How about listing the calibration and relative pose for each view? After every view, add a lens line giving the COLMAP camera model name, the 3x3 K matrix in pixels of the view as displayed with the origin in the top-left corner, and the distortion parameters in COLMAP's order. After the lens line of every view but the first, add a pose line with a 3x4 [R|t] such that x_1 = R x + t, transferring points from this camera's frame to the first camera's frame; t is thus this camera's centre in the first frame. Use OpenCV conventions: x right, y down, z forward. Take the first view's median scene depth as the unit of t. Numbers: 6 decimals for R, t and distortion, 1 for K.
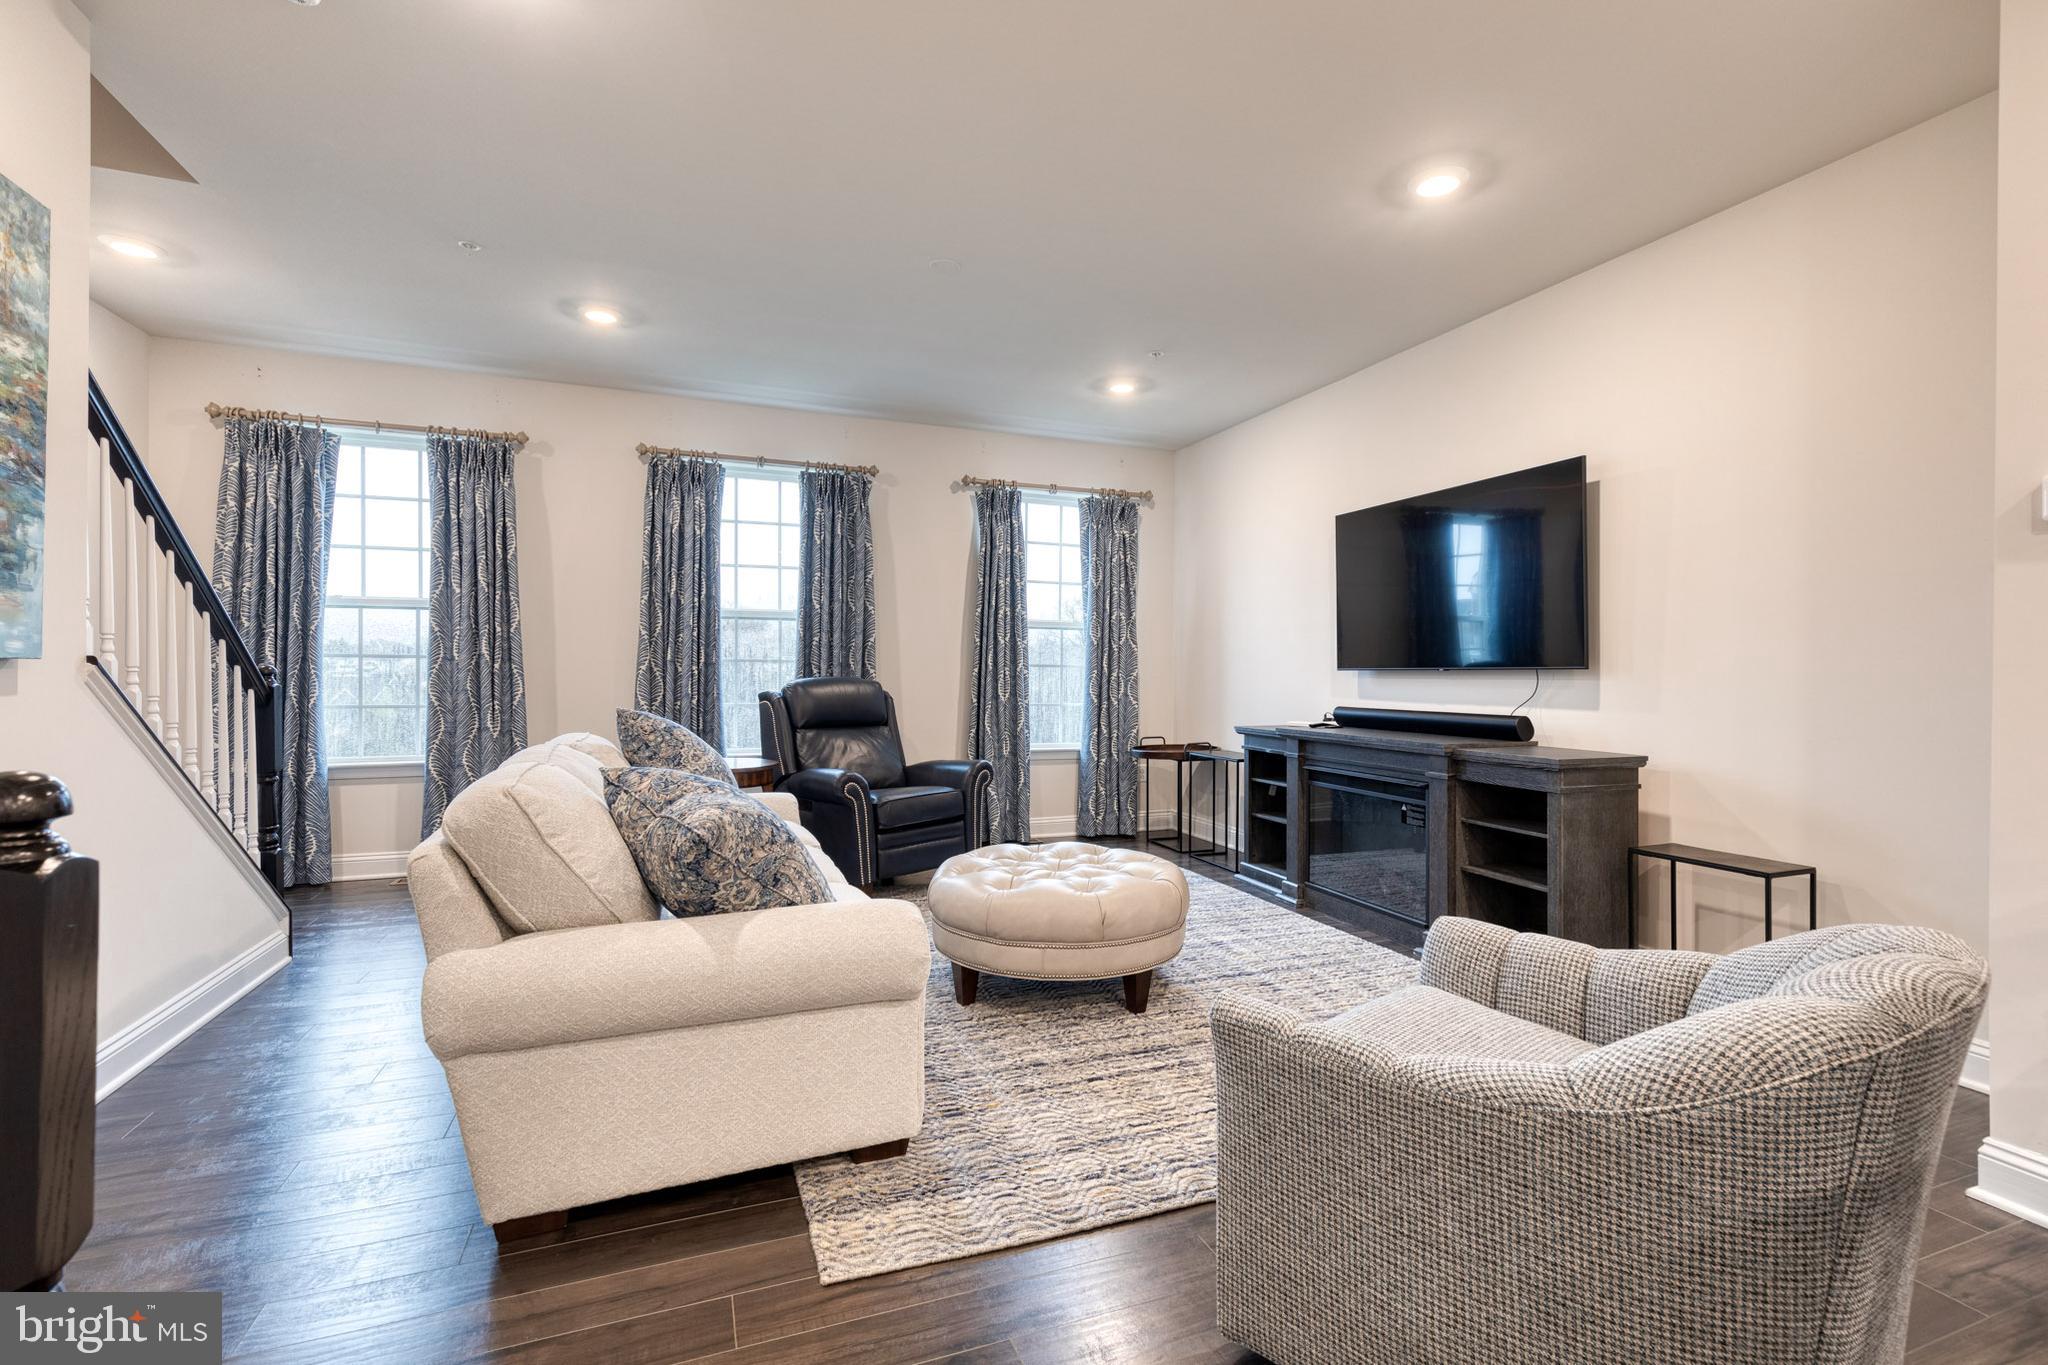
lens RADIAL K [[918.6, 0, 1045.5], [0, 918.6, 674.7], [0, 0, 1]] dist [0.003798, 0.000031]
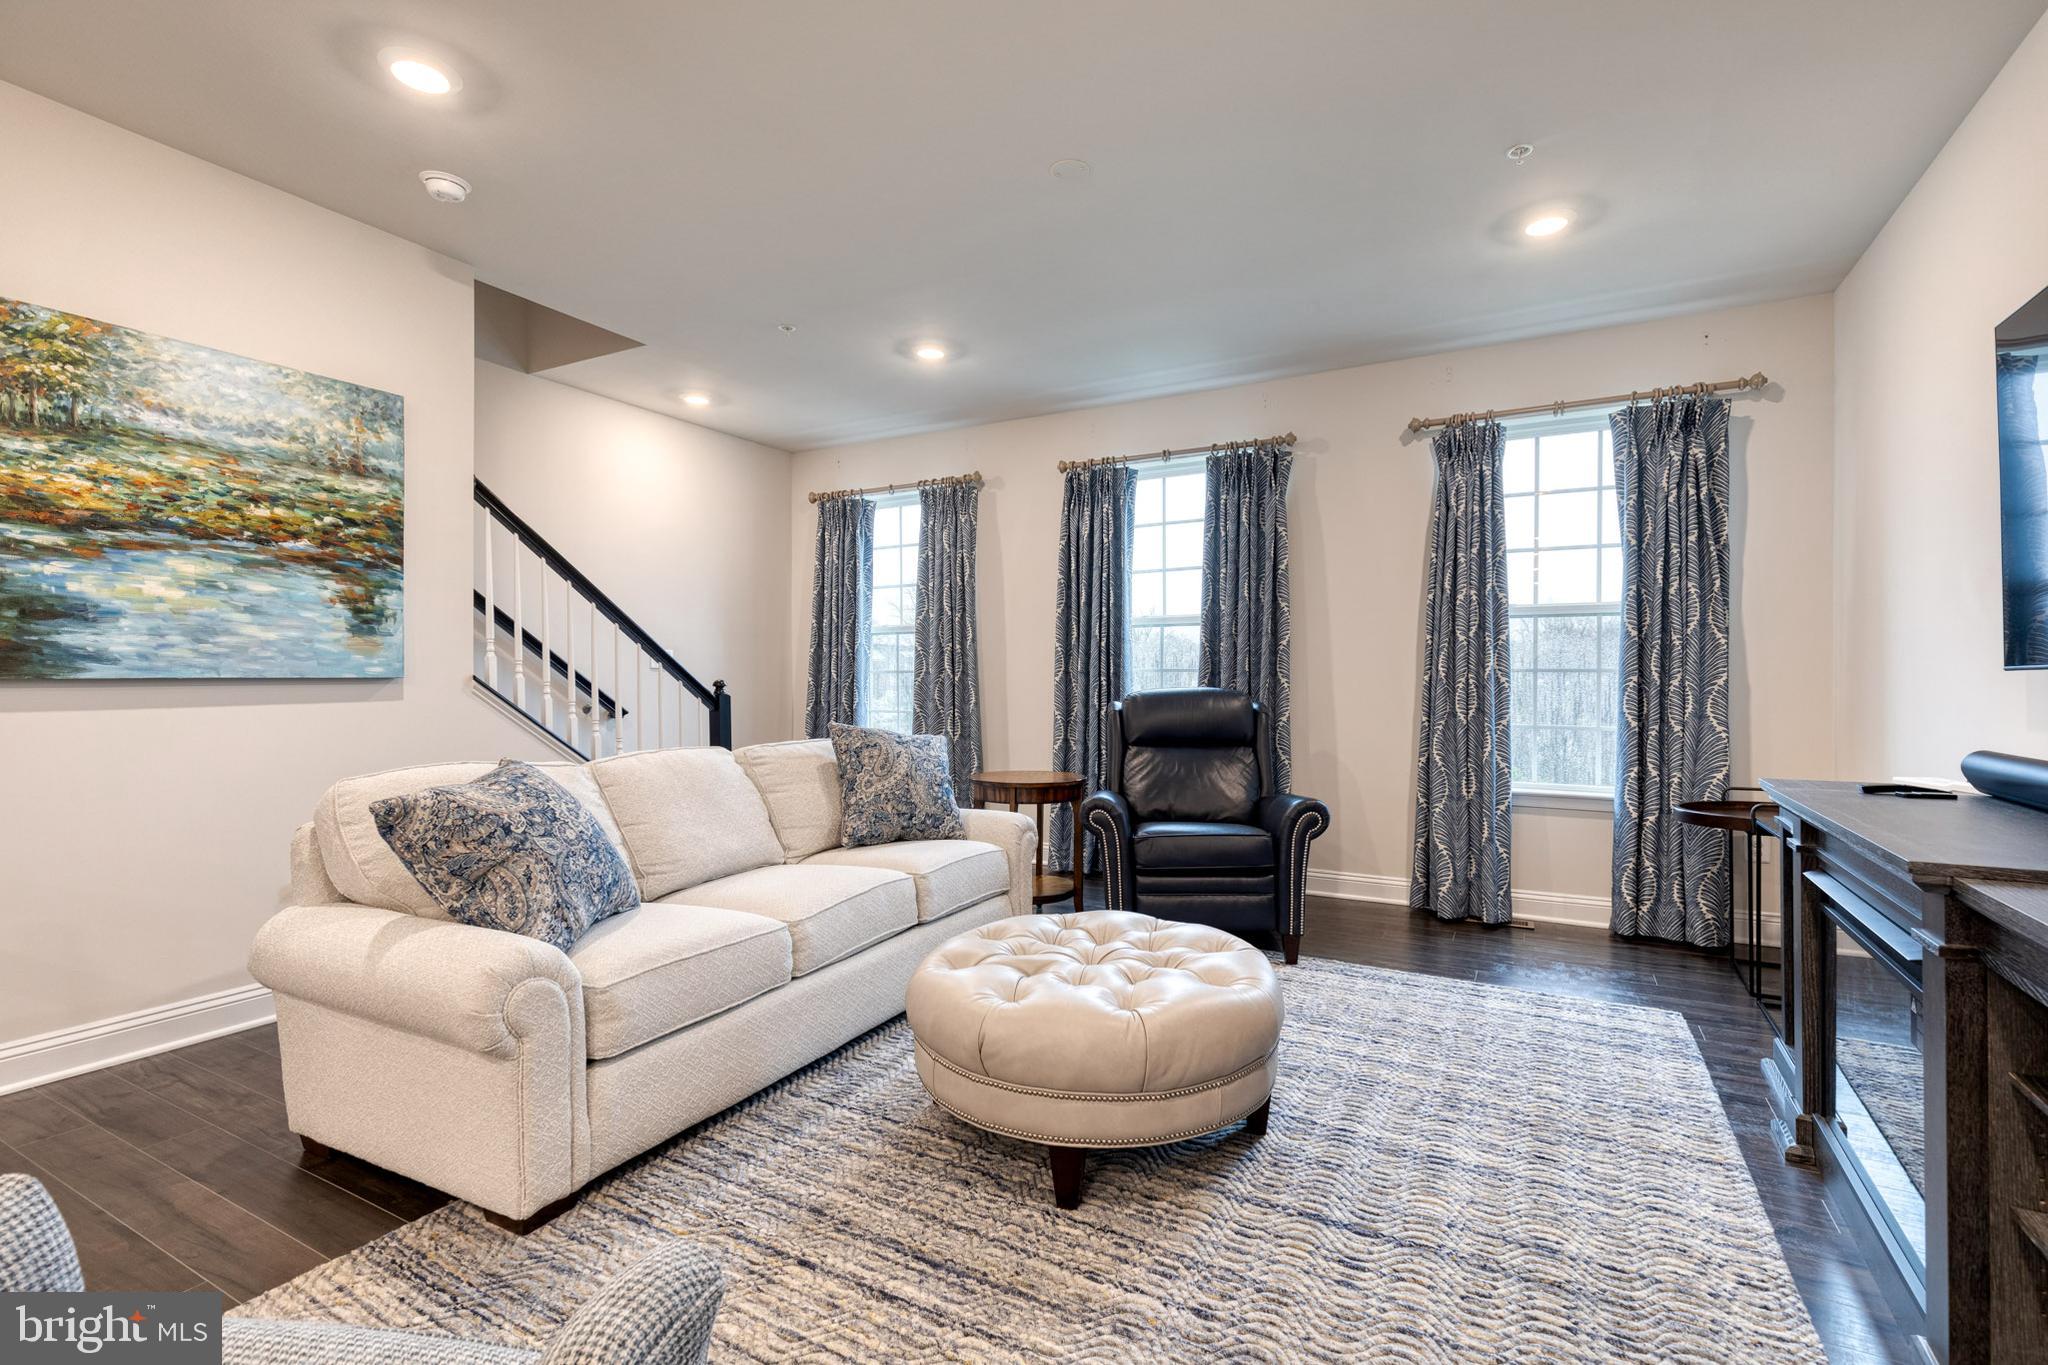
lens RADIAL K [[918.6, 0, 1038.8], [0, 918.6, 681.7], [0, 0, 1]] dist [0.003798, 0.000031]
pose [[0.643545, -0.007493, -0.765372, 0.343096], [0.004316, 0.999972, -0.006161, 0.001503], [0.765397, 0.000662, 0.643559, 0.333650]]
